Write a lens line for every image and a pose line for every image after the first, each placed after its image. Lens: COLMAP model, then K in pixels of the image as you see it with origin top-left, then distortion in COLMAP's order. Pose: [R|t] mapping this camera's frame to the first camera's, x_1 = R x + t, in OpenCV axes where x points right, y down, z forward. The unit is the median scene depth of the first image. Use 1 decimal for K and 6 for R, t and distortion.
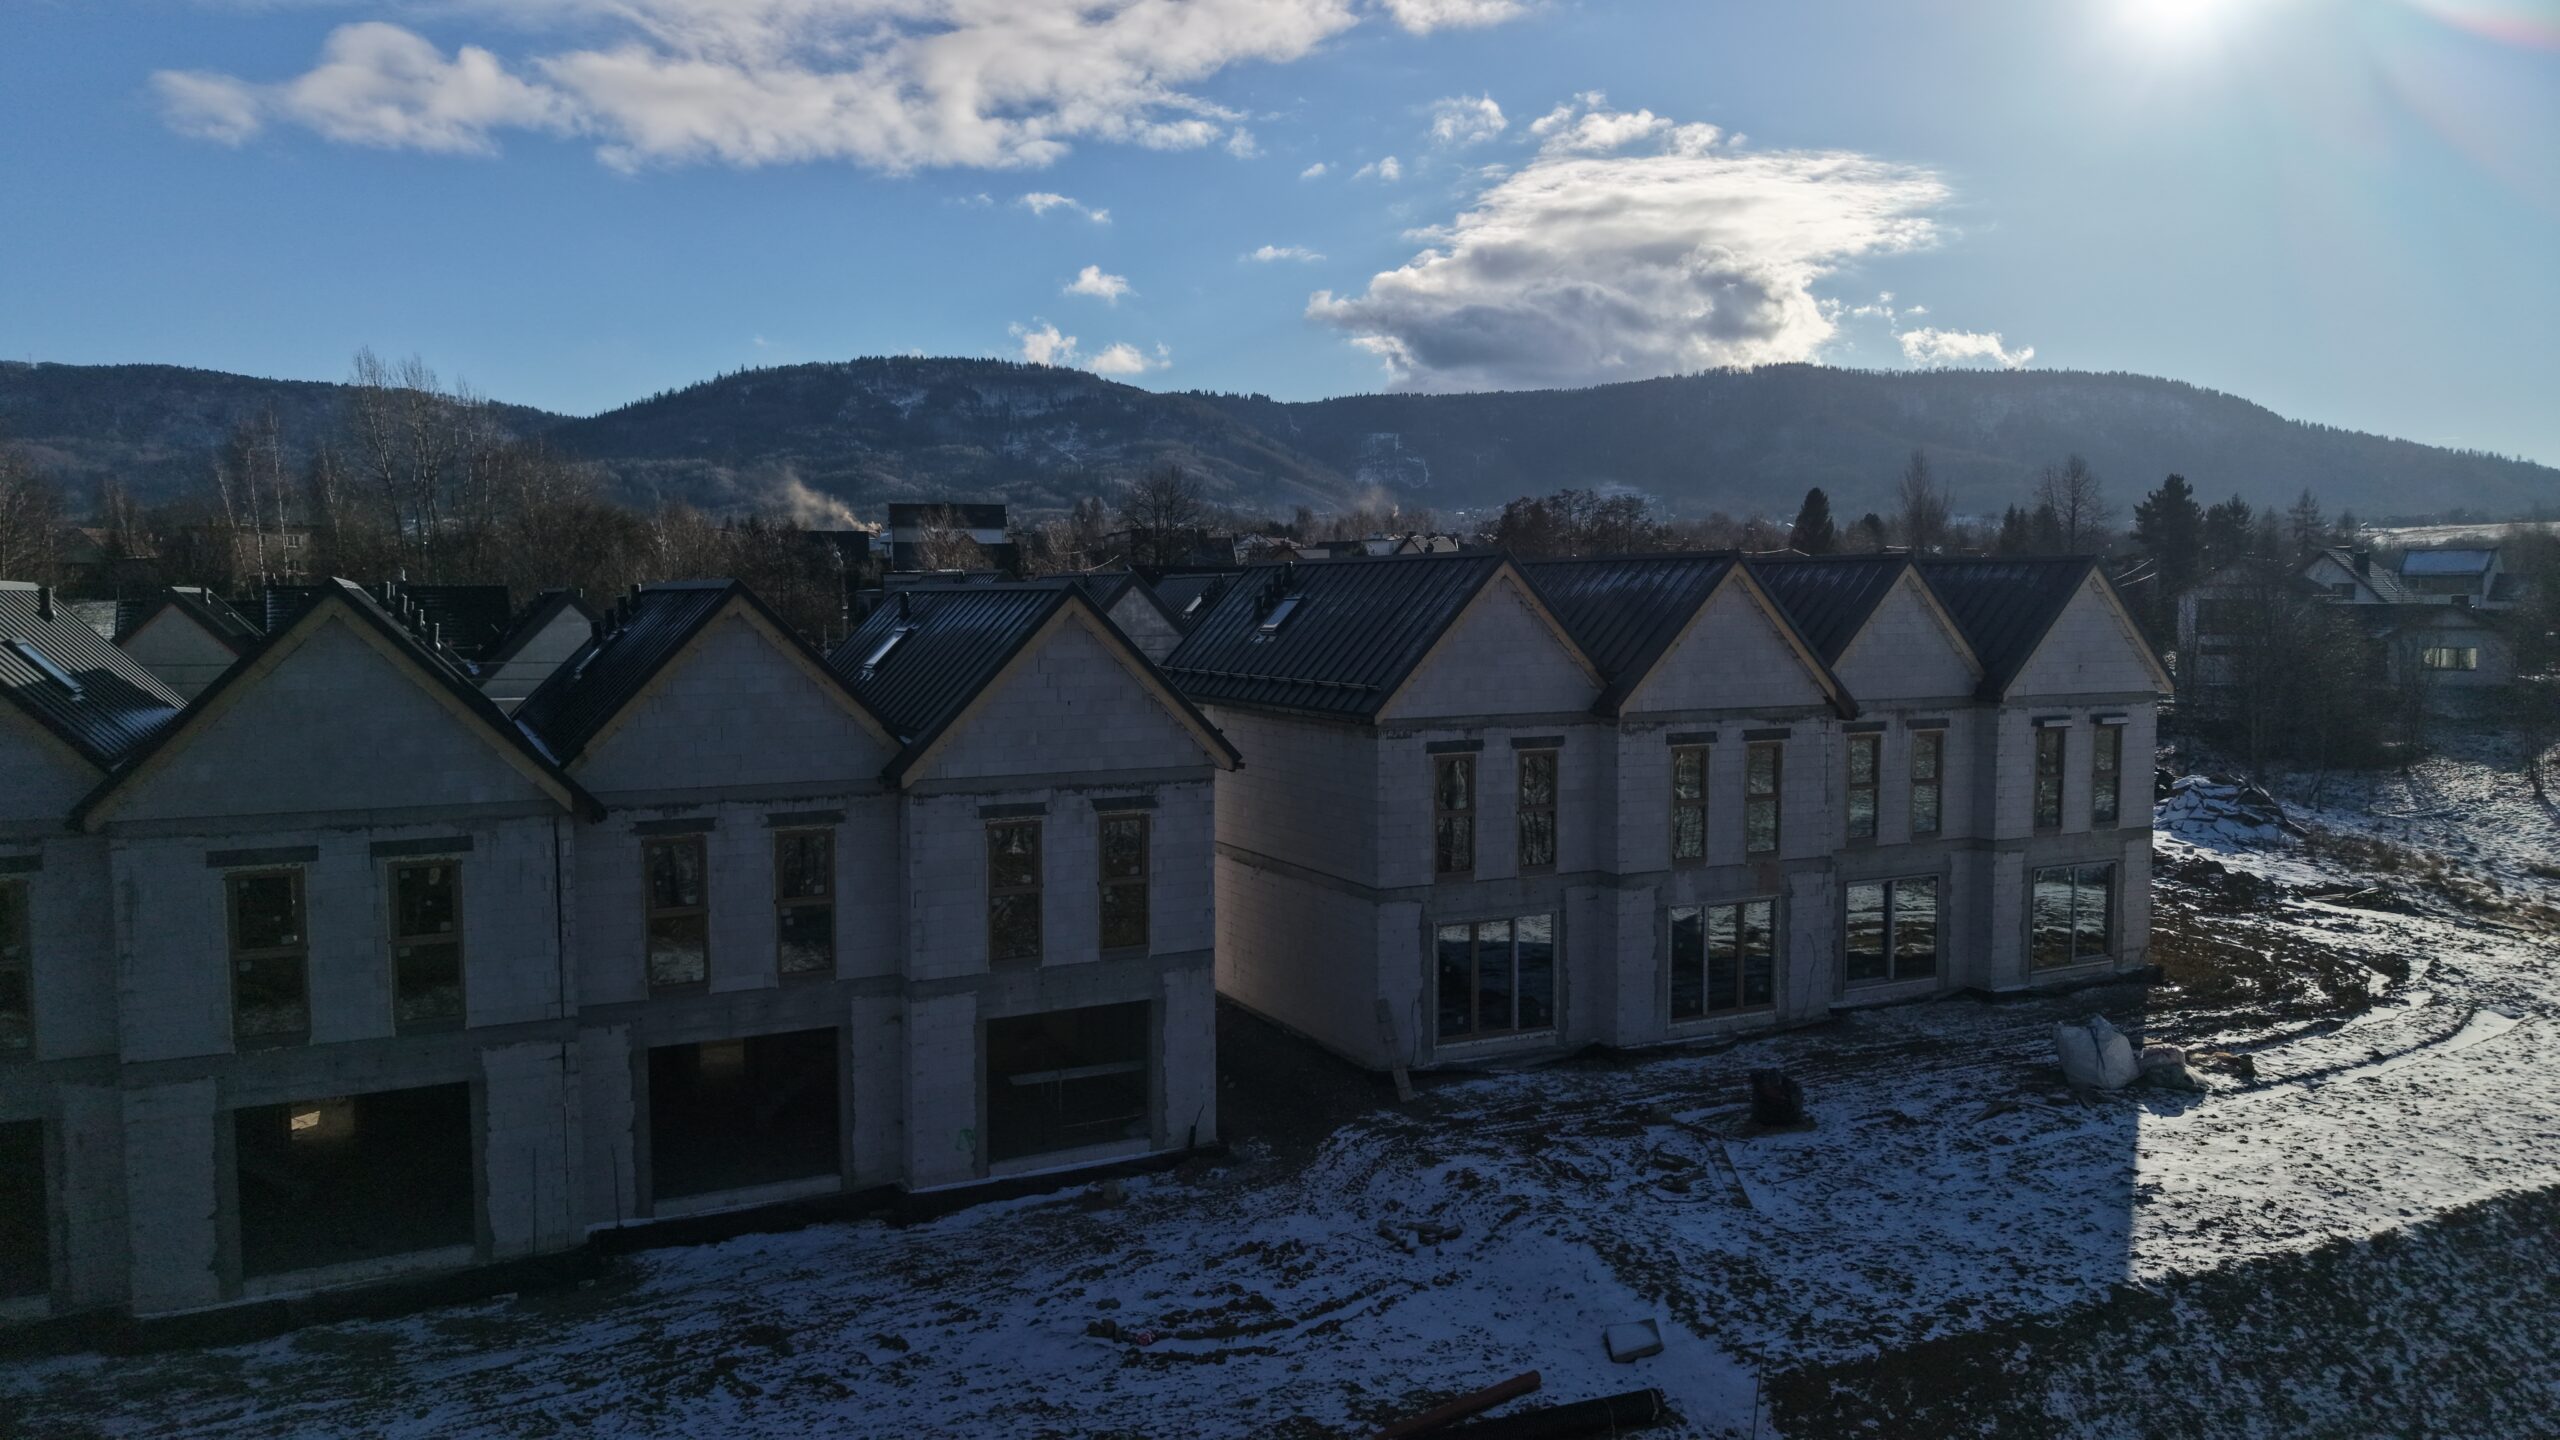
lens RADIAL K [[1721.9, 0, 1280.0], [0, 1721.9, 720.0], [0, 0, 1]] dist [0.025609, -0.034862]
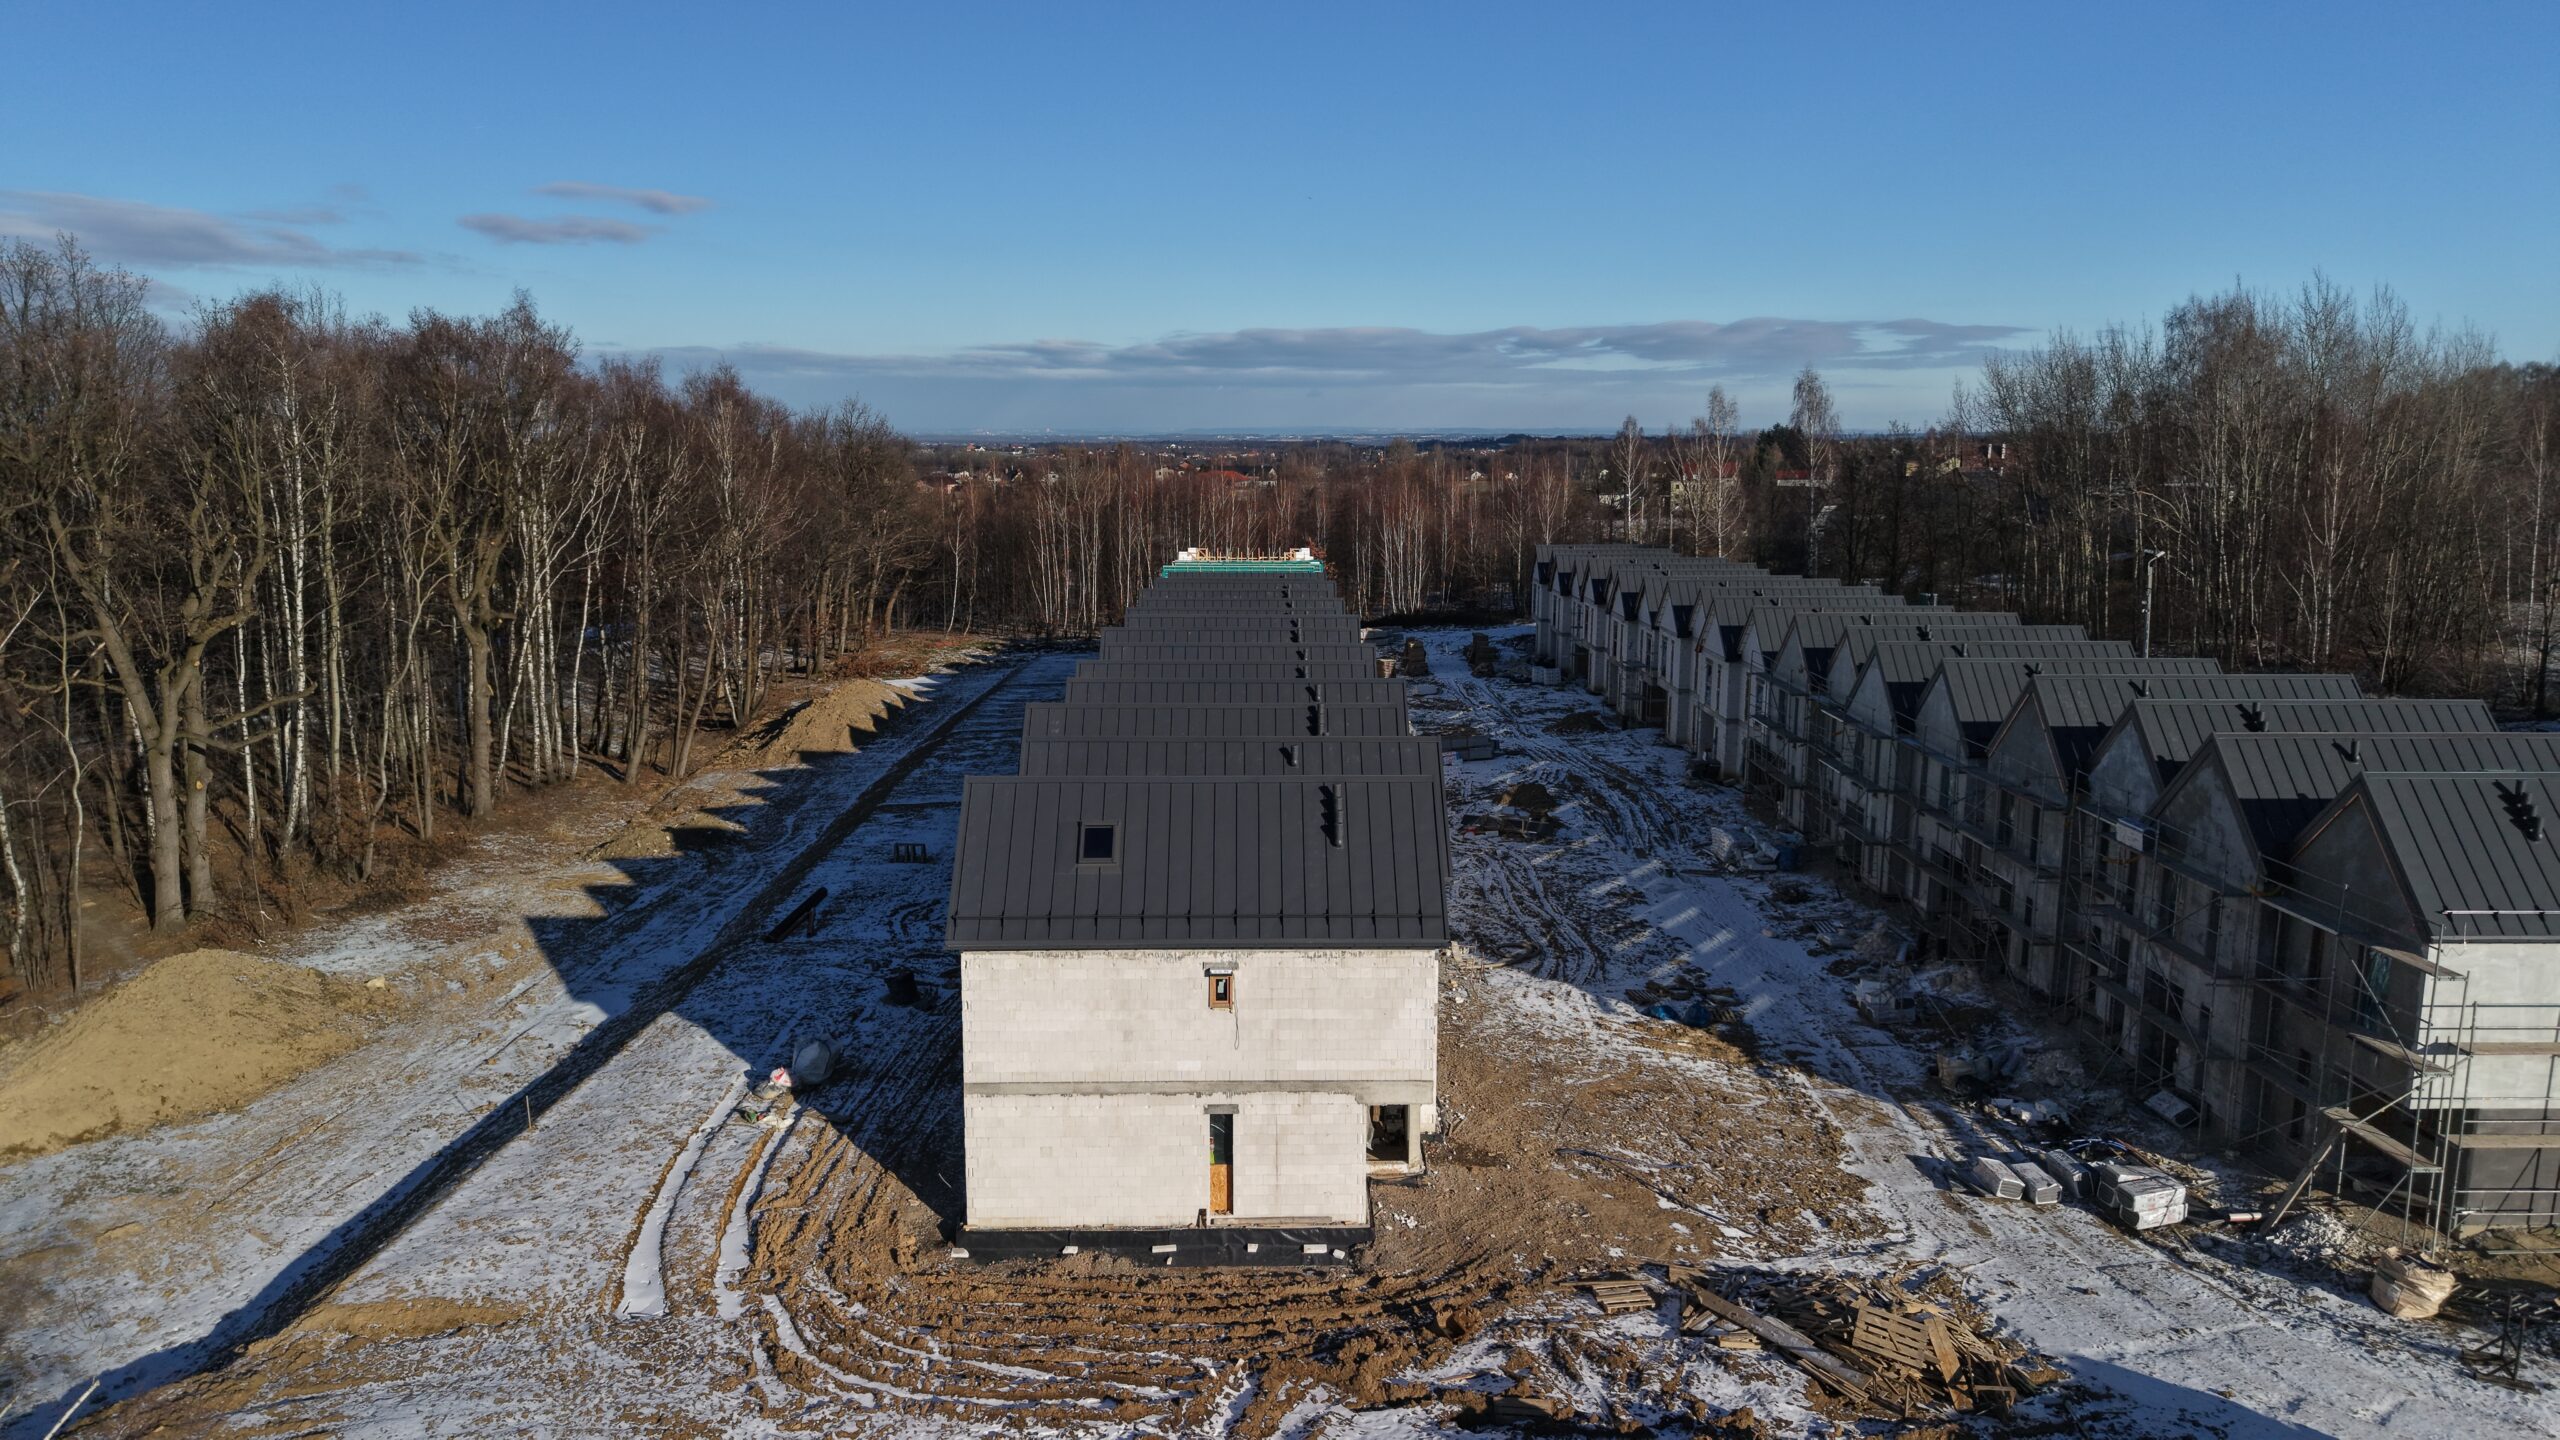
lens RADIAL K [[1721.9, 0, 1280.0], [0, 1721.9, 720.0], [0, 0, 1]] dist [0.025609, -0.034862]
pose [[-0.440396, 0.153460, -0.884591, 1.728743], [-0.064770, 0.977286, 0.201786, -0.462025], [0.895464, 0.146161, -0.420453, 2.142370]]
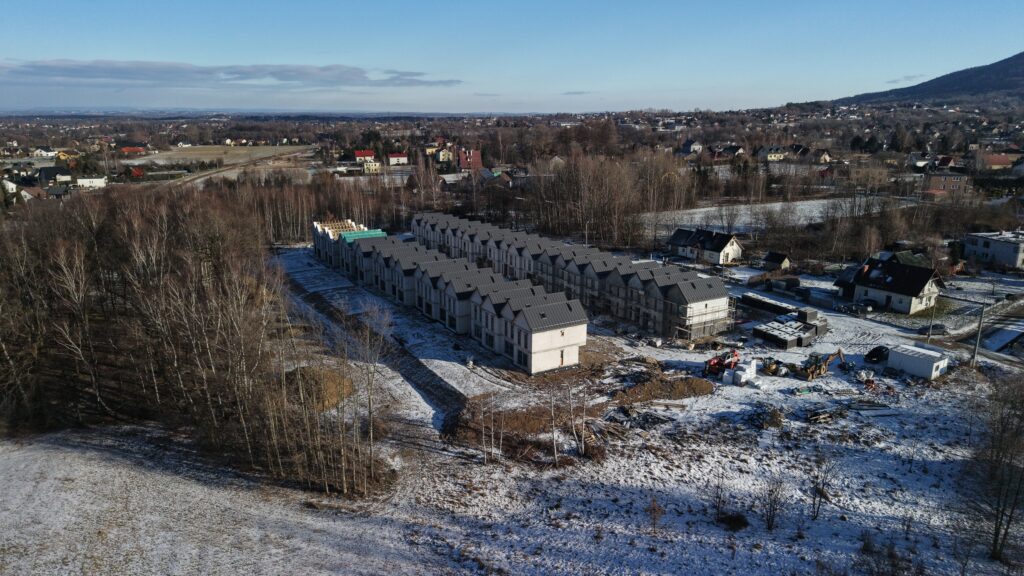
lens RADIAL K [[688.7, 0, 512.0], [0, 688.7, 288.0], [0, 0, 1]] dist [0.025609, -0.034862]
pose [[0.076856, 0.252561, -0.964524, 4.112579], [-0.077843, 0.965952, 0.246733, -1.124934], [0.993999, 0.056118, 0.093899, 0.952007]]
